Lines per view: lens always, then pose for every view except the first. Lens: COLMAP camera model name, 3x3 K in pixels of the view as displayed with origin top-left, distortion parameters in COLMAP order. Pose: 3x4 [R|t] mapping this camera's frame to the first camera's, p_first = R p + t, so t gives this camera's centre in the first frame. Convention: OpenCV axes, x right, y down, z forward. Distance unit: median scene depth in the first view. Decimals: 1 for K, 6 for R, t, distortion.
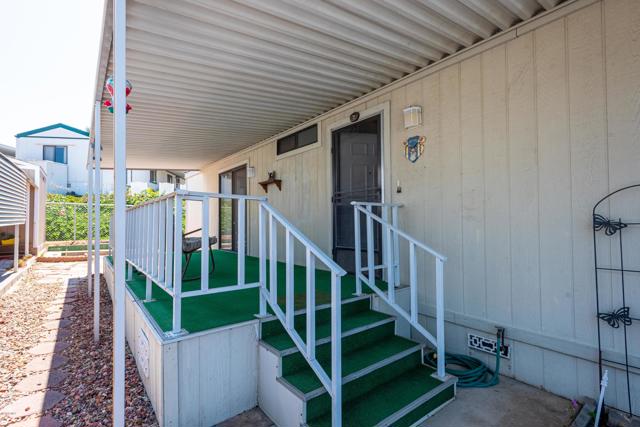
lens RADIAL K [[299.3, 0, 319.9], [0, 299.3, 213.2], [0, 0, 1]] dist [0.017792, -0.005653]
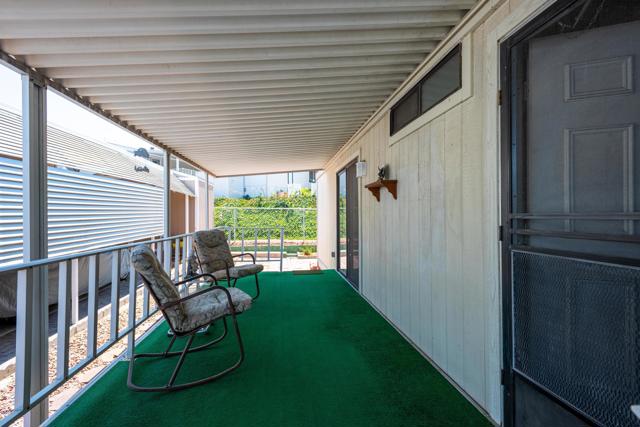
lens RADIAL K [[299.3, 0, 323.0], [0, 299.3, 213.5], [0, 0, 1]] dist [0.017792, -0.005653]
pose [[0.863790, 0.001474, -0.503851, 0.030647], [0.010207, 0.999739, 0.020422, -0.062191], [0.503749, -0.022783, 0.863549, 0.454544]]
